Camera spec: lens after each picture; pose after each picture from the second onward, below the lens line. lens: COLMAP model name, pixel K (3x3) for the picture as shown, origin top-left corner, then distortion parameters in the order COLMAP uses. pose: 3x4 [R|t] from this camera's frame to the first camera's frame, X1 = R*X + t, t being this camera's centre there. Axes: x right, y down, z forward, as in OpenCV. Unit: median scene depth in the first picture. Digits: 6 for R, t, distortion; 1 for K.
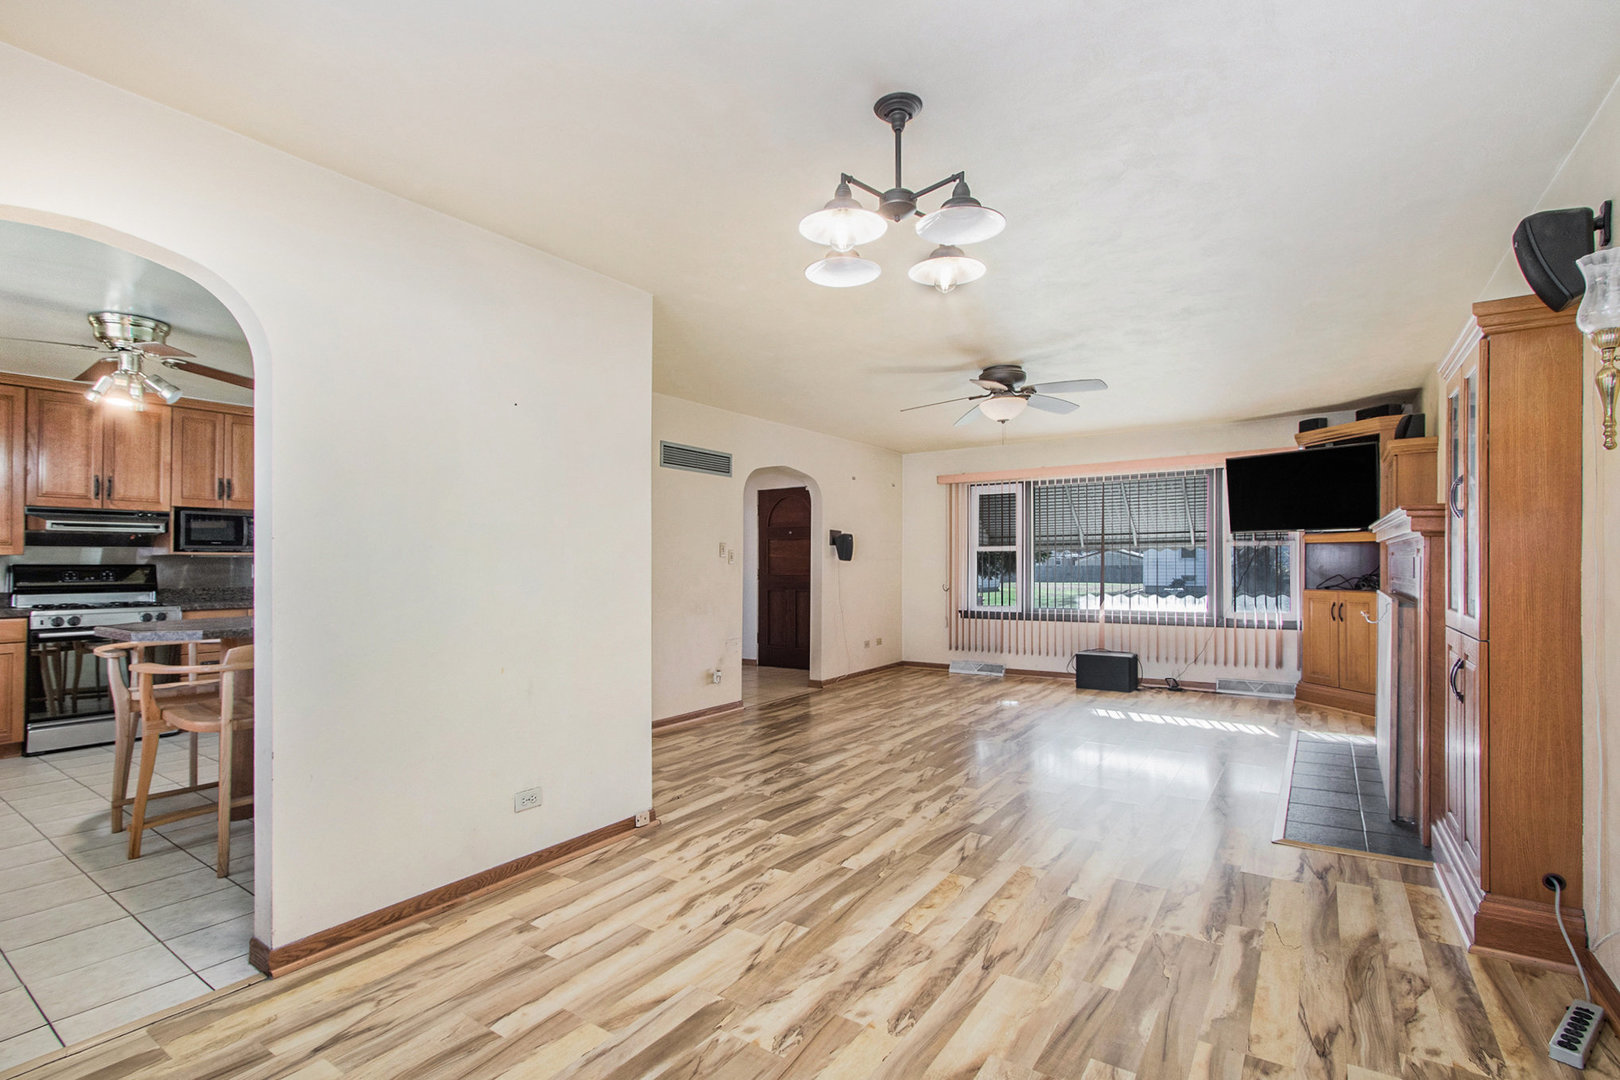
lens RADIAL K [[760.5, 0, 808.0], [0, 760.5, 565.6], [0, 0, 1]] dist [-0.012062, 0.000555]
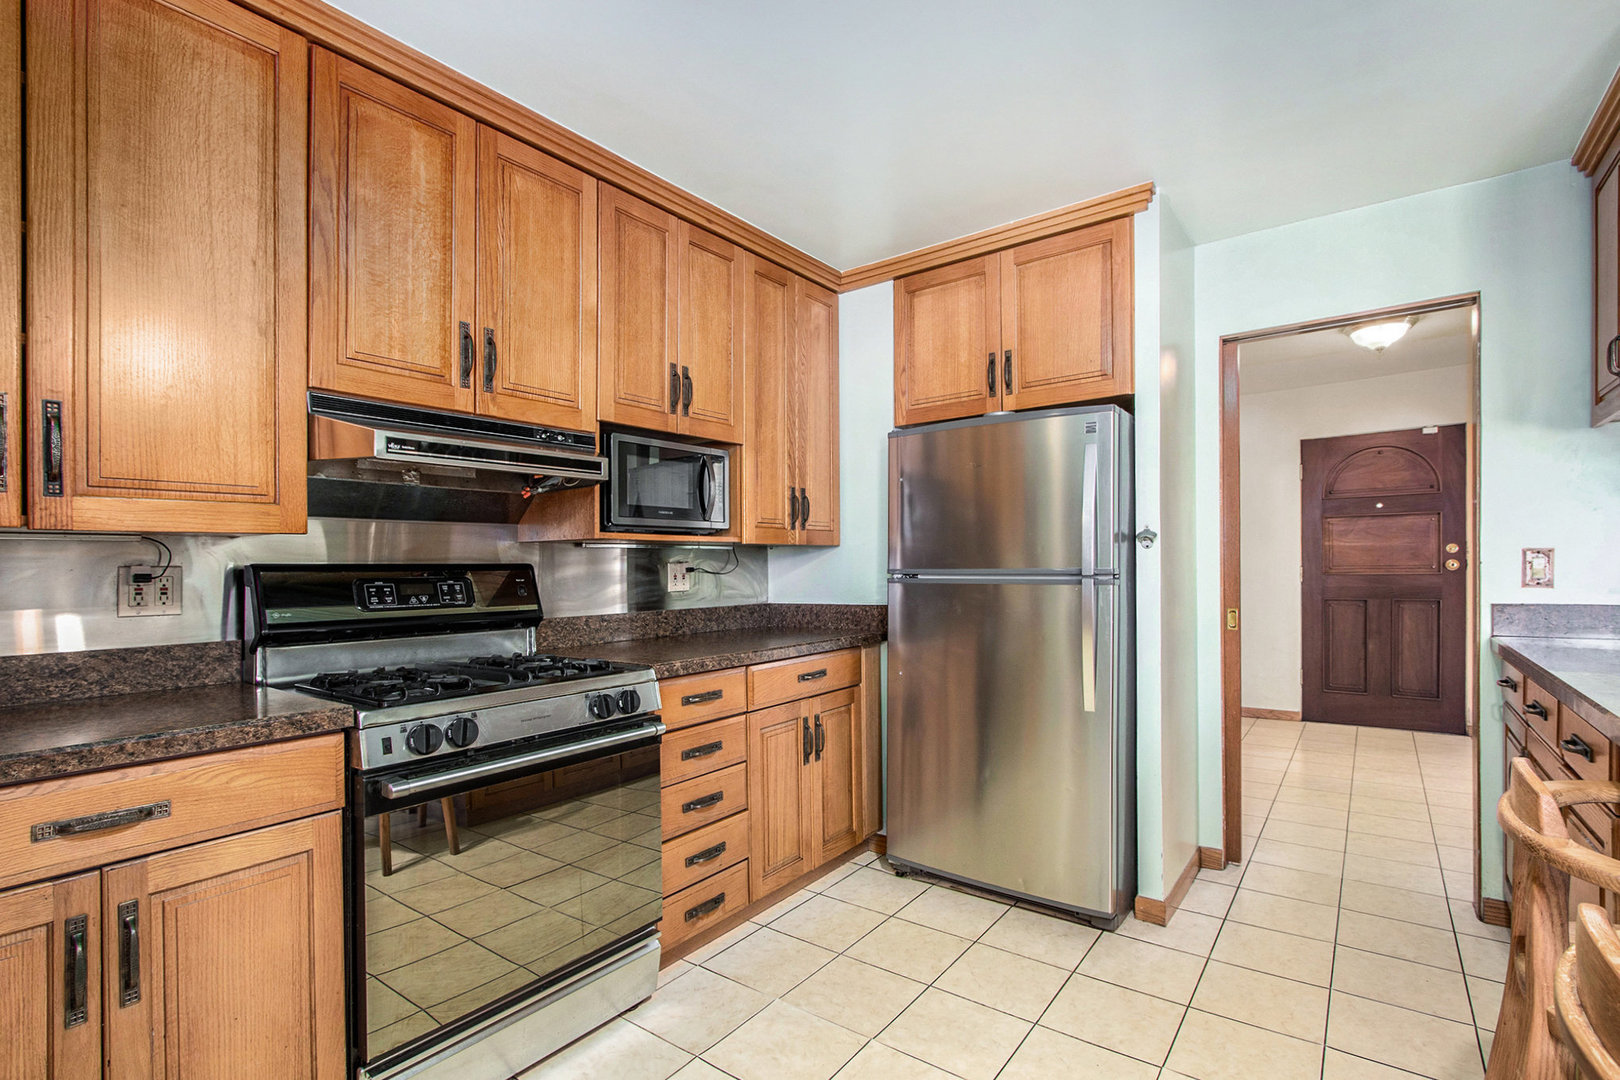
lens RADIAL K [[760.5, 0, 808.0], [0, 760.5, 565.6], [0, 0, 1]] dist [-0.012062, 0.000555]
pose [[0.999200, -0.010427, -0.038611, -0.752191], [0.010353, 0.999944, -0.002133, 0.002265], [0.038631, 0.001732, 0.999252, 0.624668]]
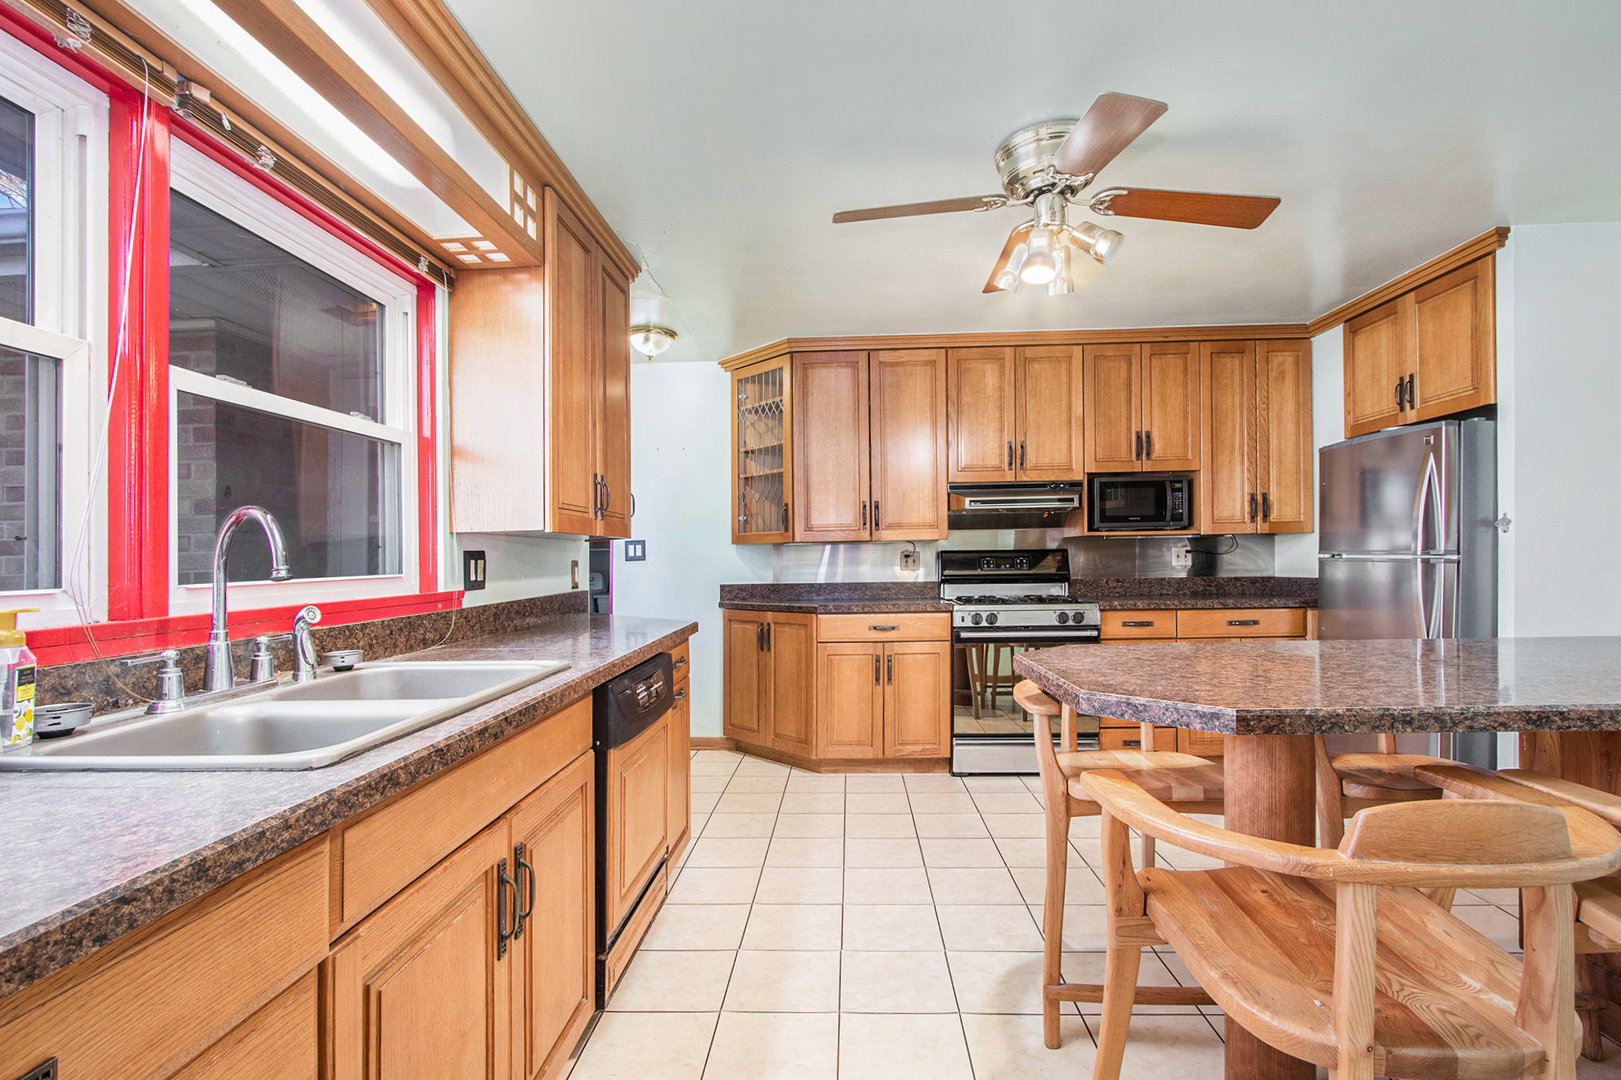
lens RADIAL K [[746.3, 0, 814.7], [0, 746.3, 553.5], [0, 0, 1]] dist [-0.002659, 0.000533]
pose [[0.531070, -0.011984, -0.847243, -0.362718], [0.014029, 0.999887, -0.005349, 0.004035], [0.847212, -0.009045, 0.531179, 0.378439]]
